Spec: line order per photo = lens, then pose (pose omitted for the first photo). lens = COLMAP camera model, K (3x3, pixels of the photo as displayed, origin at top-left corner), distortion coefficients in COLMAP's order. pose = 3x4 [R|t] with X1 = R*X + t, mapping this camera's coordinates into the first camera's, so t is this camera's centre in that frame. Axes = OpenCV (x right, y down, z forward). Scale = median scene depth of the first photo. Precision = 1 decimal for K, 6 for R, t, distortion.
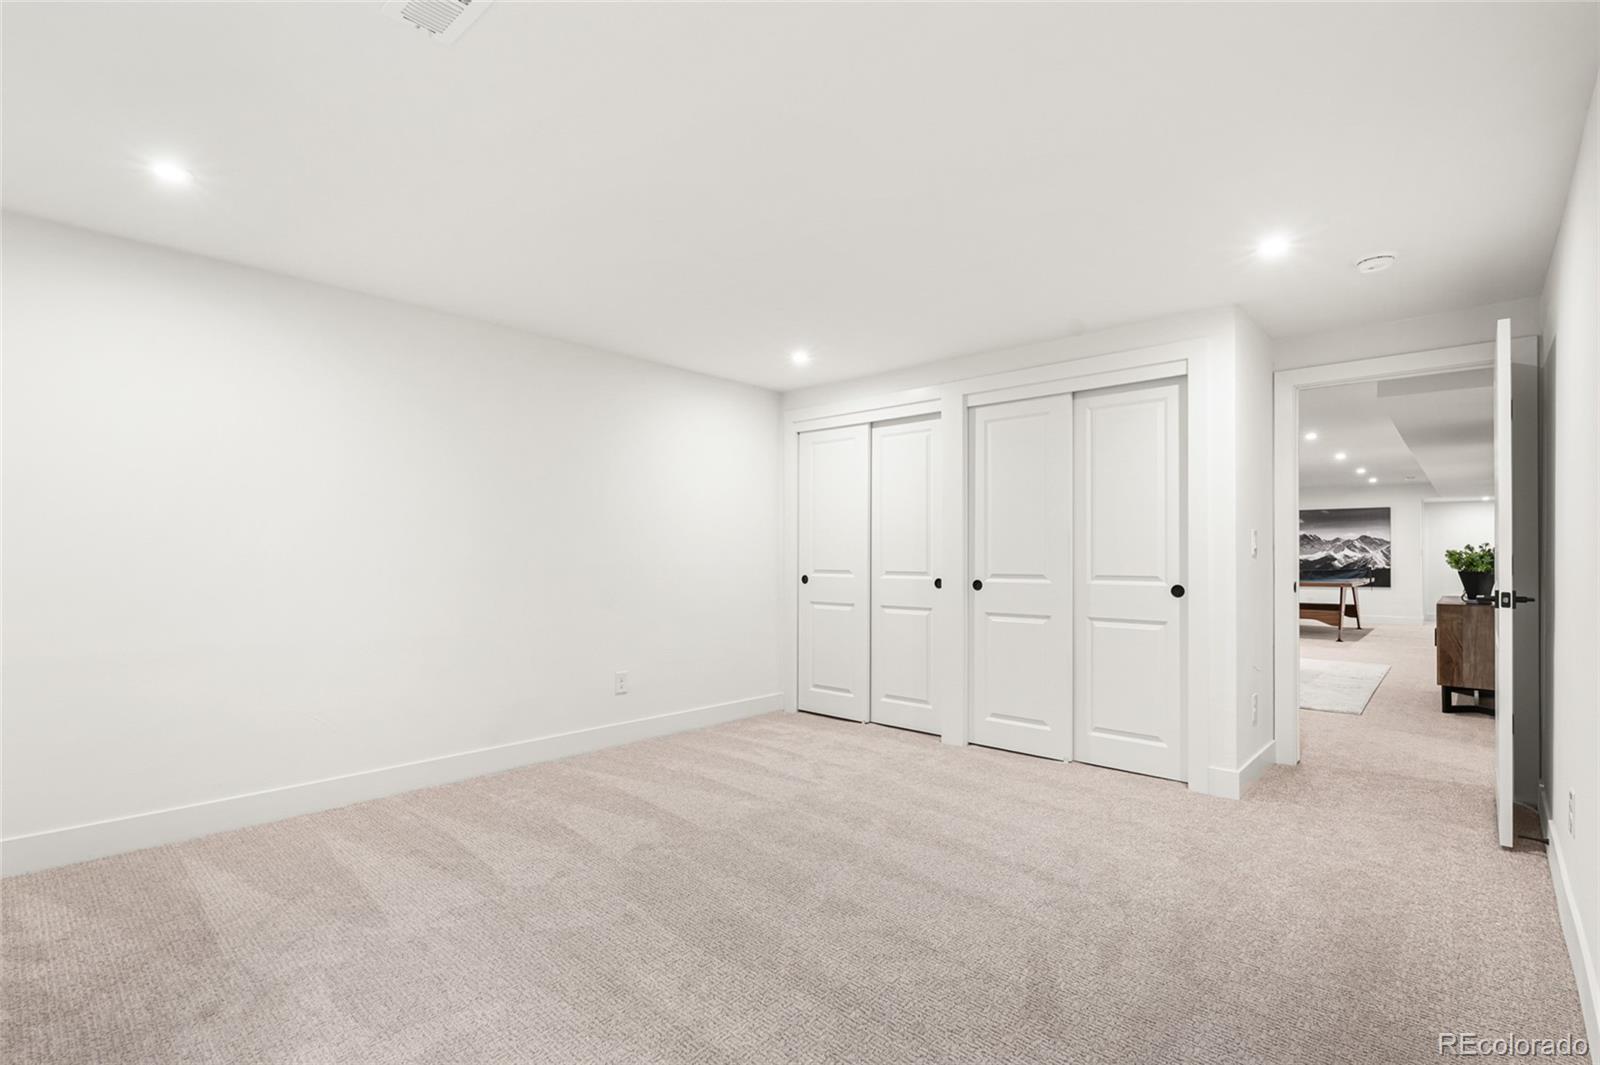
lens RADIAL K [[718.9, 0, 815.7], [0, 718.9, 544.4], [0, 0, 1]] dist [0.000744, 0.000024]
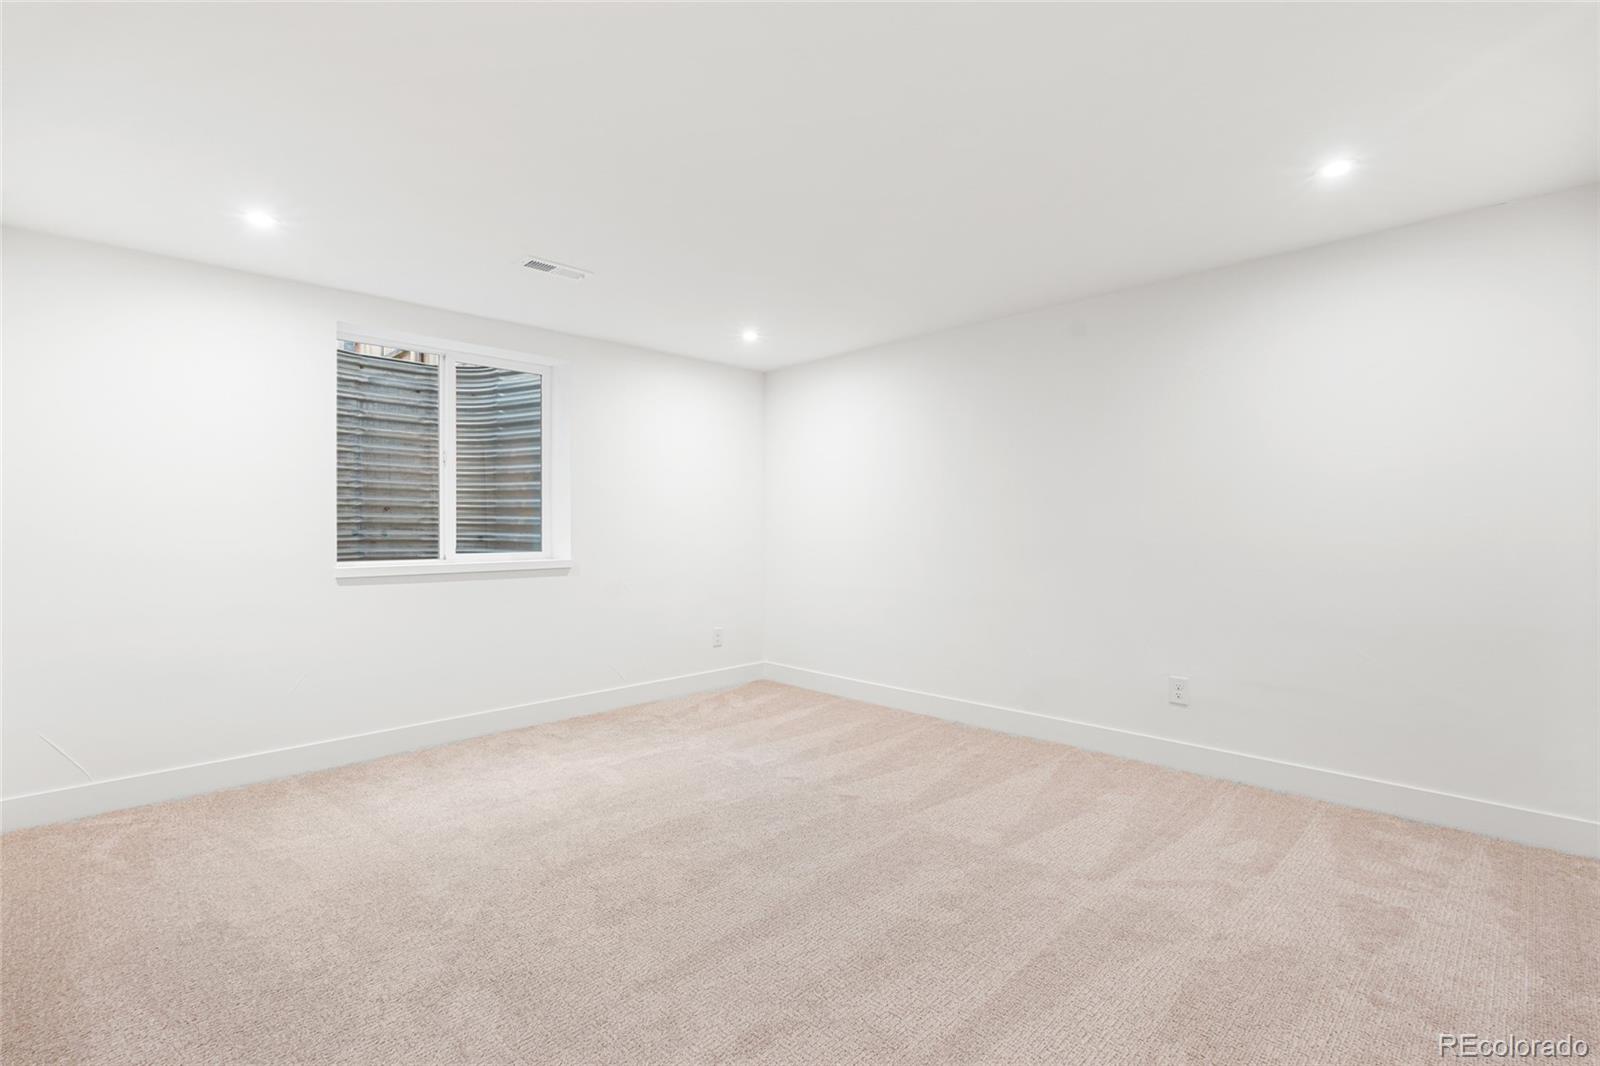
lens RADIAL K [[718.9, 0, 801.6], [0, 718.9, 530.7], [0, 0, 1]] dist [0.000744, 0.000024]
pose [[-0.030037, -0.004347, -0.999539, 0.570933], [0.016010, 0.999860, -0.004829, 0.013059], [0.999421, -0.016147, -0.029964, 0.648011]]
